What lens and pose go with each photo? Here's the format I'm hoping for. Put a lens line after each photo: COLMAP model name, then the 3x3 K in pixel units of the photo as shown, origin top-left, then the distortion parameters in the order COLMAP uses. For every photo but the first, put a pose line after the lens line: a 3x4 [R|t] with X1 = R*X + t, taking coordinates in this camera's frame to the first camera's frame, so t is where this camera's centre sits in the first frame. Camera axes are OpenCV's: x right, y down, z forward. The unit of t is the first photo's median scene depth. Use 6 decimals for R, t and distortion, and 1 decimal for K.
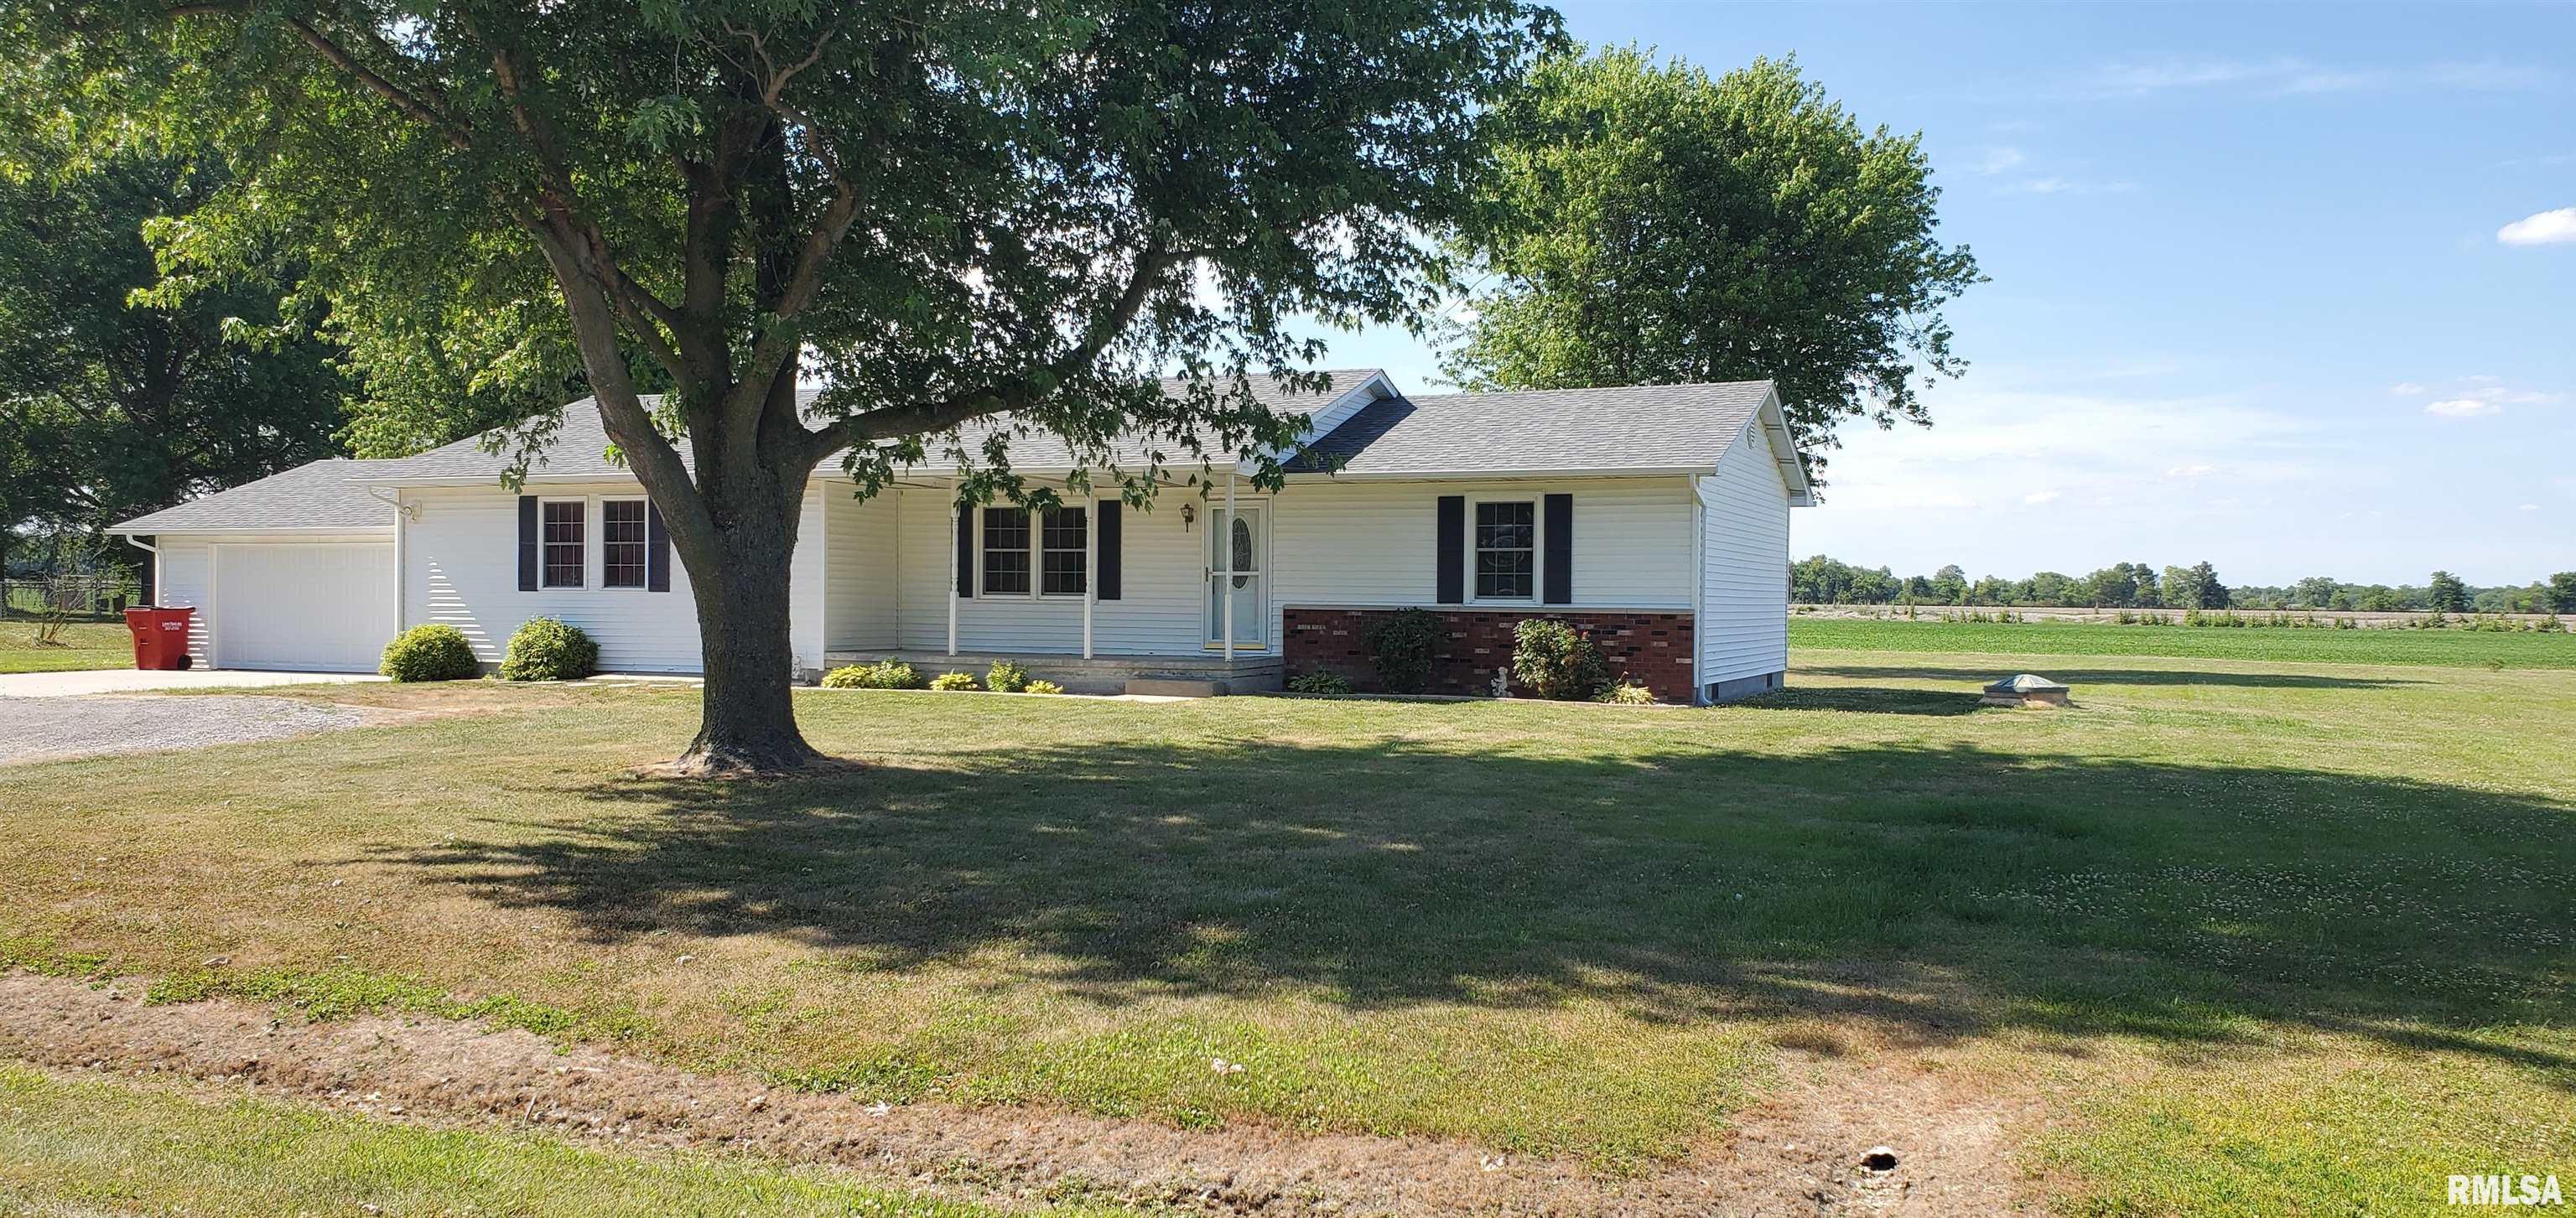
lens RADIAL K [[1842.1, 0, 1277.4], [0, 1842.1, 602.6], [0, 0, 1]] dist [0.051342, -0.065105]
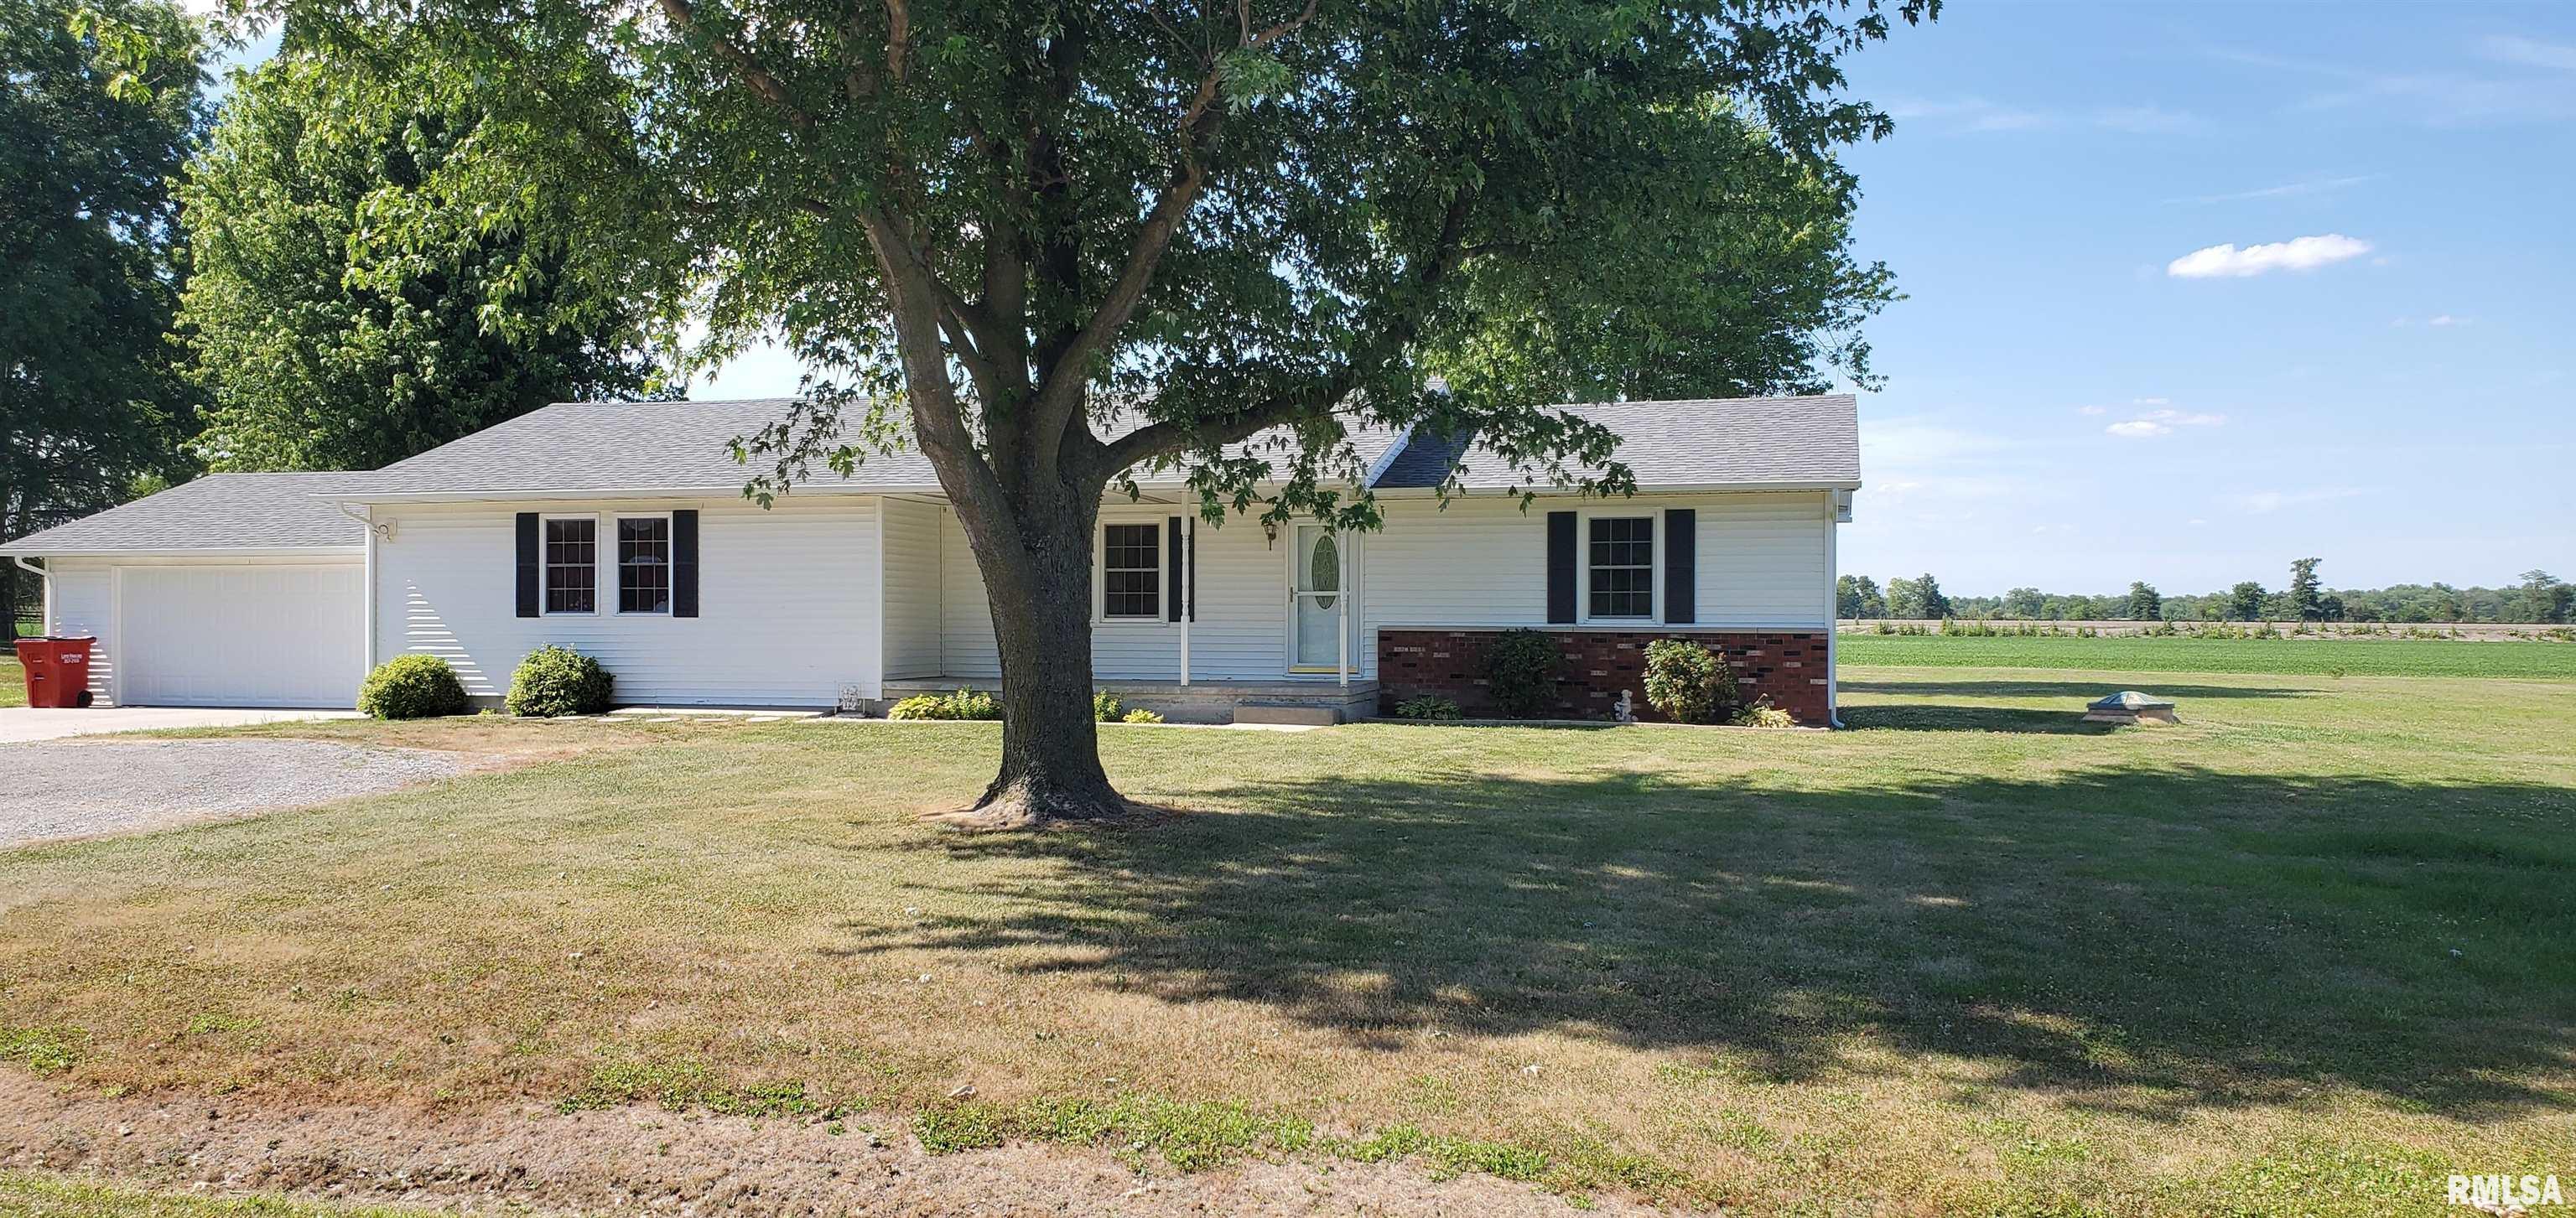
lens RADIAL K [[1842.1, 0, 1211.8], [0, 1842.1, 584.7], [0, 0, 1]] dist [0.051342, -0.065105]
pose [[0.994117, -0.005236, 0.108182, -0.171113], [0.007202, 0.999816, -0.017794, -0.003590], [-0.108069, 0.018469, 0.993972, 0.060635]]
